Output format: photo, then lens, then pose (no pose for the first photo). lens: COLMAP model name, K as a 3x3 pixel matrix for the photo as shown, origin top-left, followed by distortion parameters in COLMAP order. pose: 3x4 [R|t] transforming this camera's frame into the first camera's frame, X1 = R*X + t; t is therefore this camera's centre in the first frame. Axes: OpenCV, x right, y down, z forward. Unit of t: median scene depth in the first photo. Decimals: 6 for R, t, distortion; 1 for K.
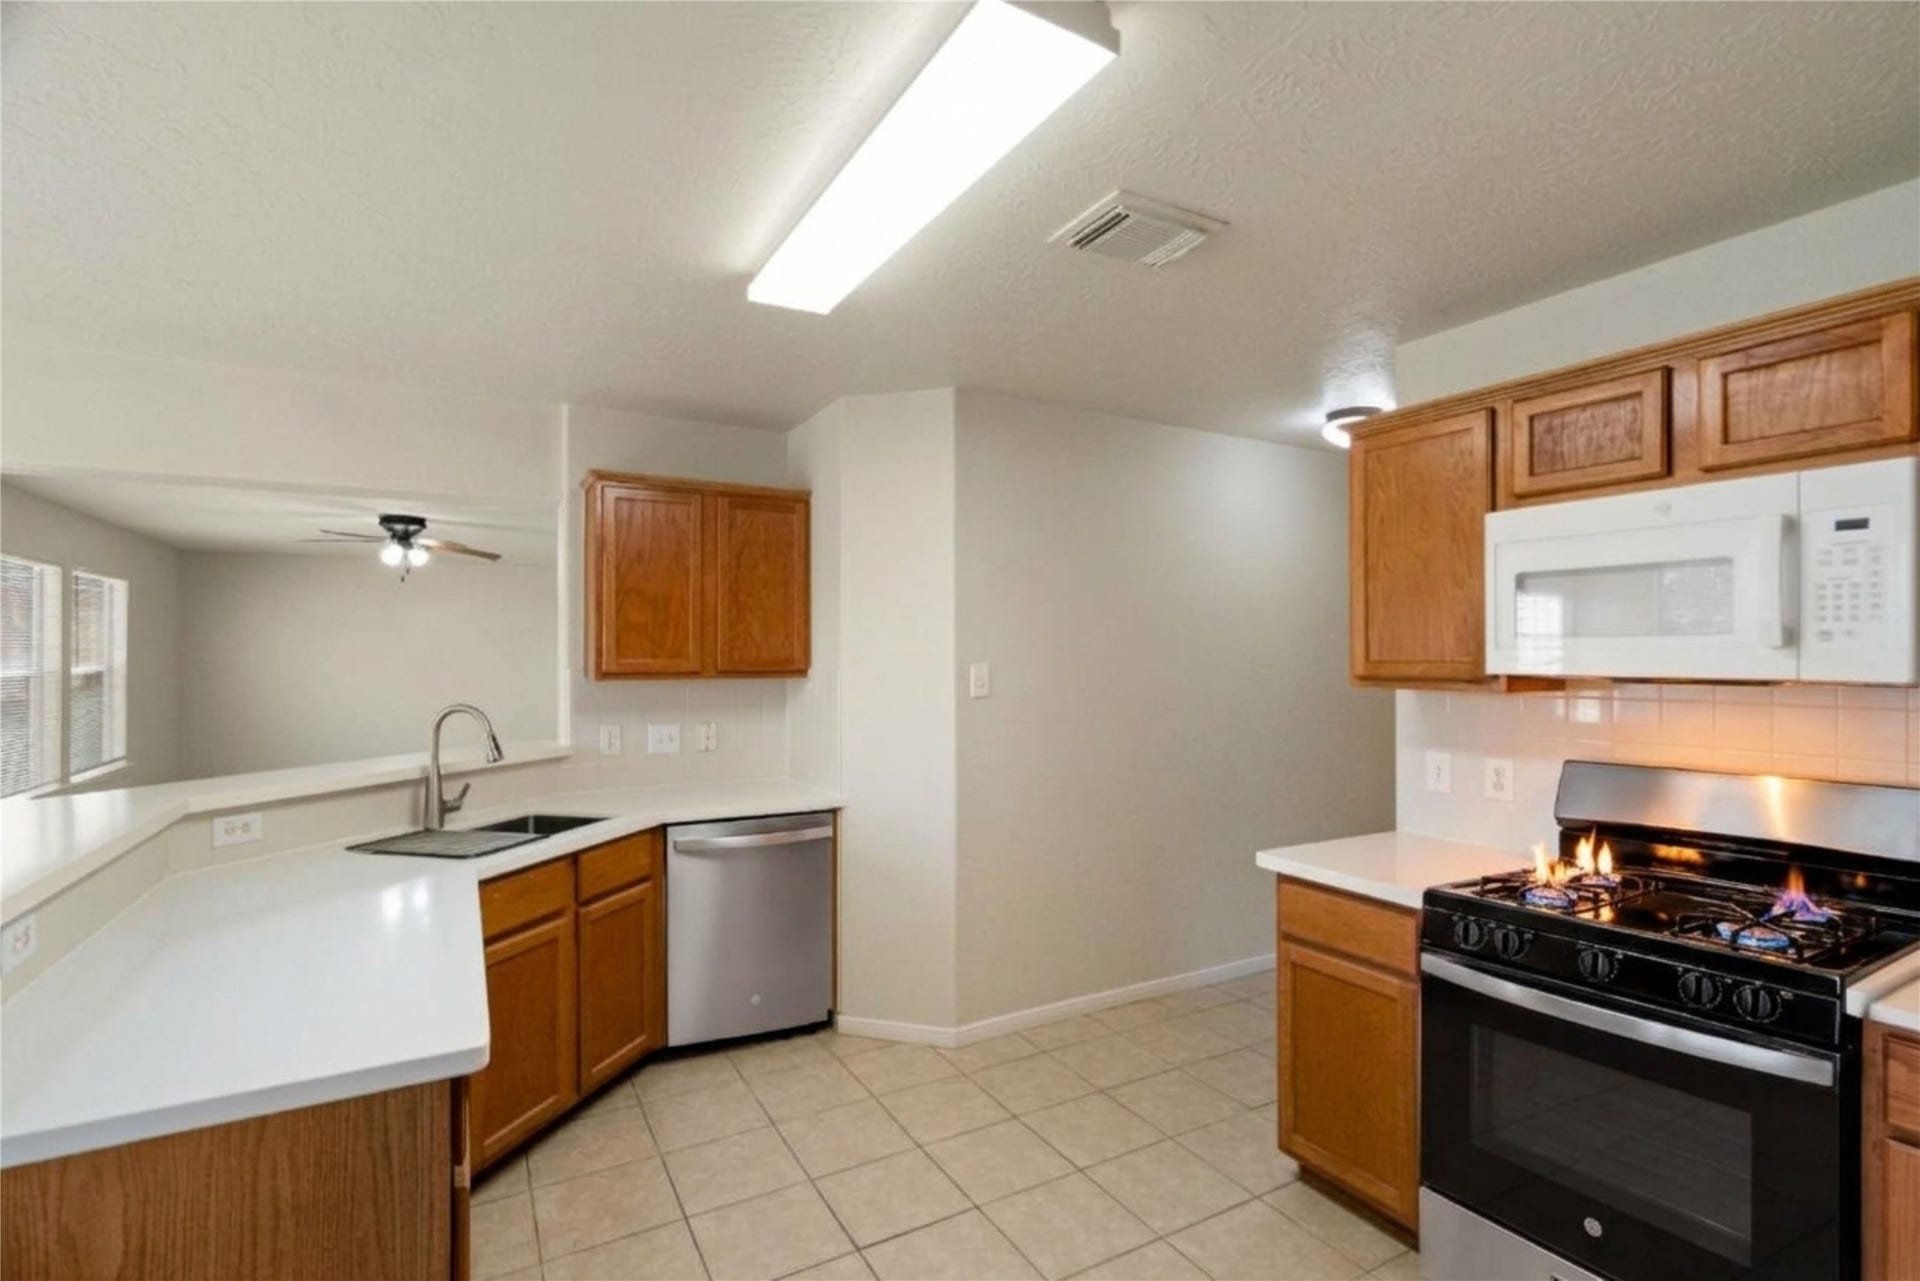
lens RADIAL K [[915.7, 0, 978.3], [0, 915.7, 643.2], [0, 0, 1]] dist [0.006455, 0.000520]
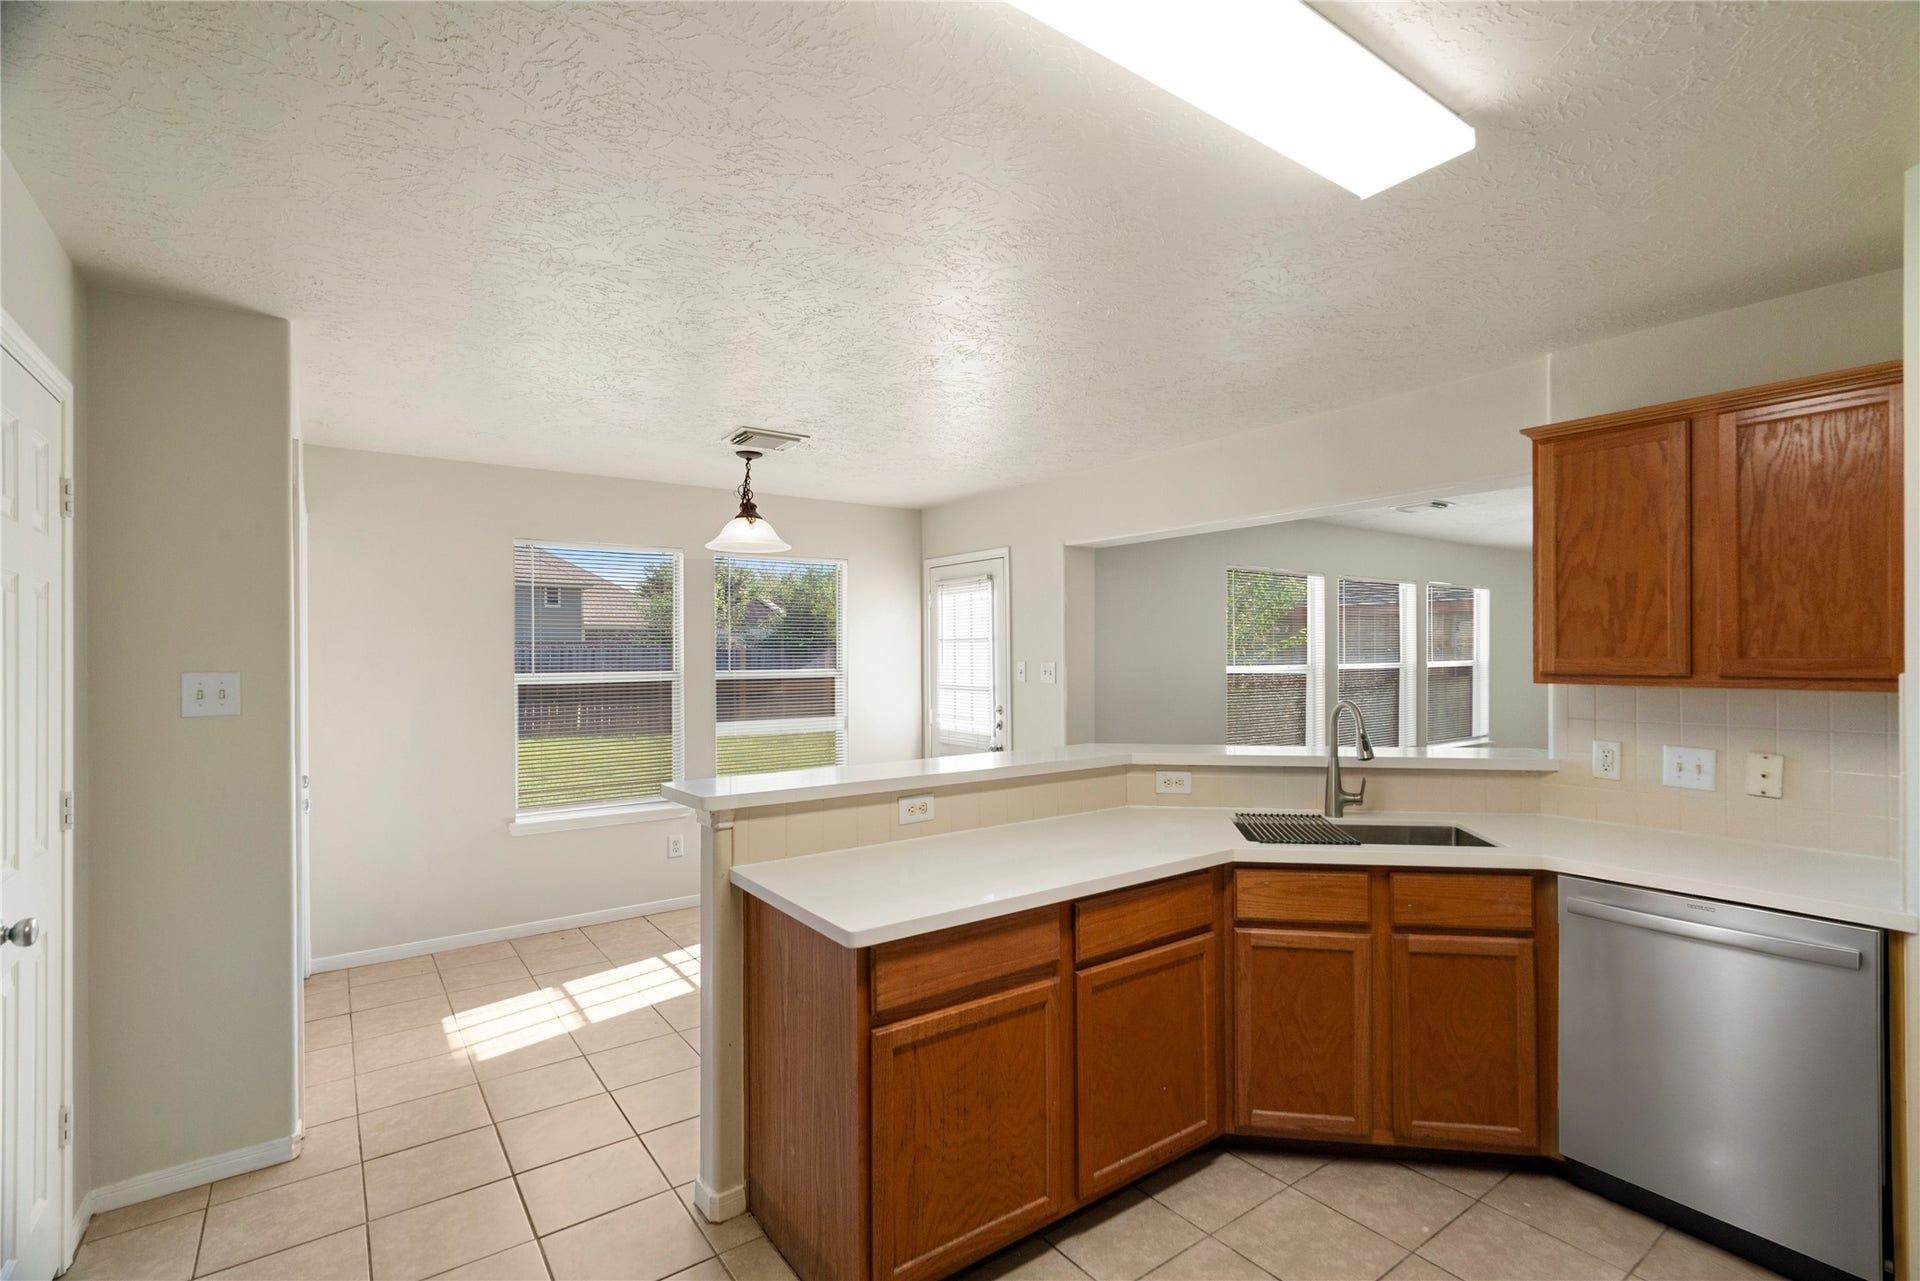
lens RADIAL K [[905.6, 0, 975.1], [0, 905.6, 648.1], [0, 0, 1]] dist [0.002714, -0.000068]
pose [[0.114669, -0.004663, -0.993393, 0.335174], [0.013355, 0.999906, -0.003152, 0.005355], [0.993314, -0.012906, 0.114720, 0.405898]]
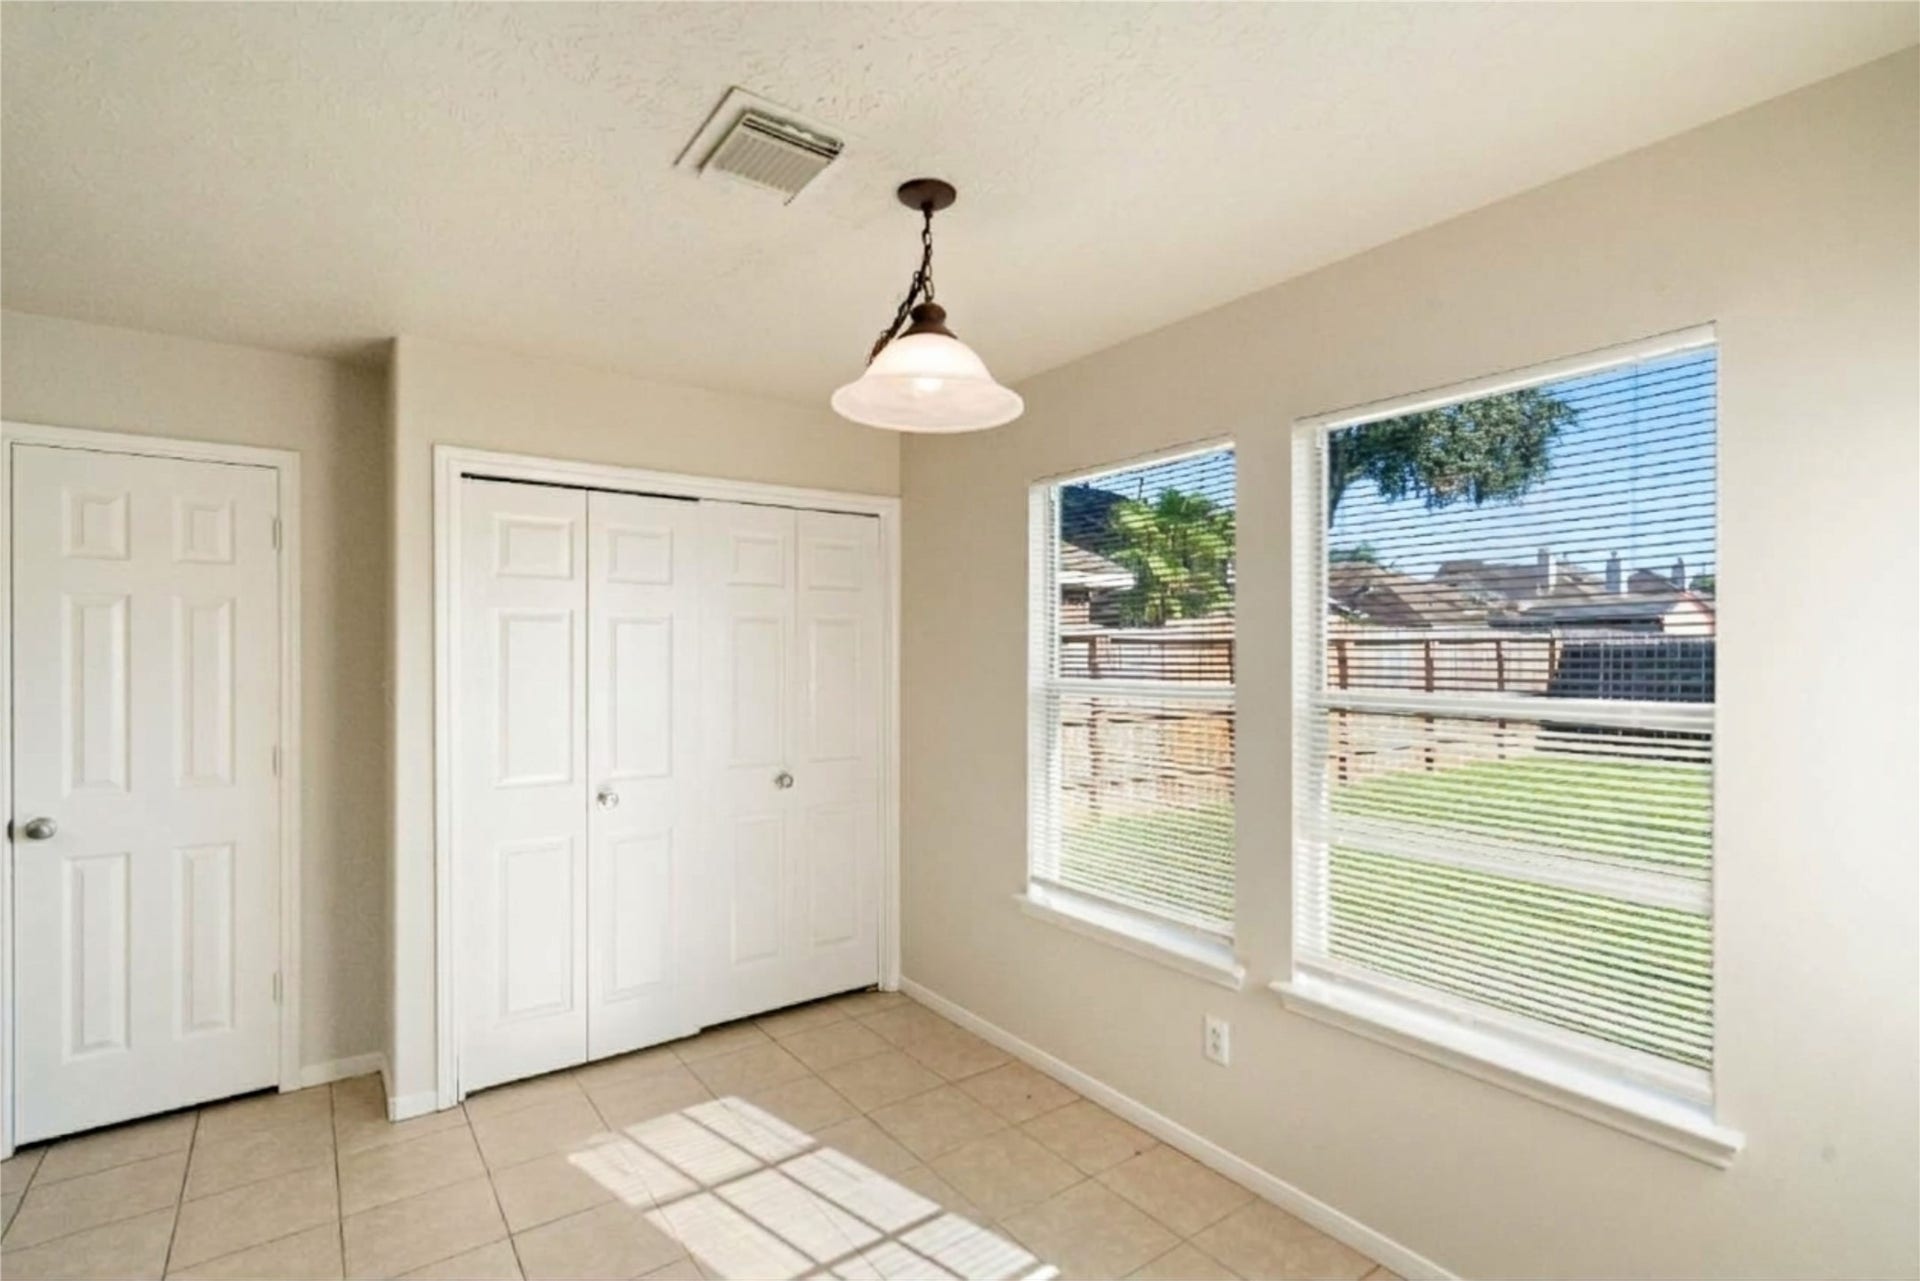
lens RADIAL K [[920.0, 0, 969.3], [0, 920.0, 655.9], [0, 0, 1]] dist [0.010973, -0.000386]
pose [[-0.993692, -0.000133, -0.112147, -0.910379], [0.000182, 0.999996, -0.002801, 0.010110], [0.112147, -0.002804, -0.993688, 0.801099]]
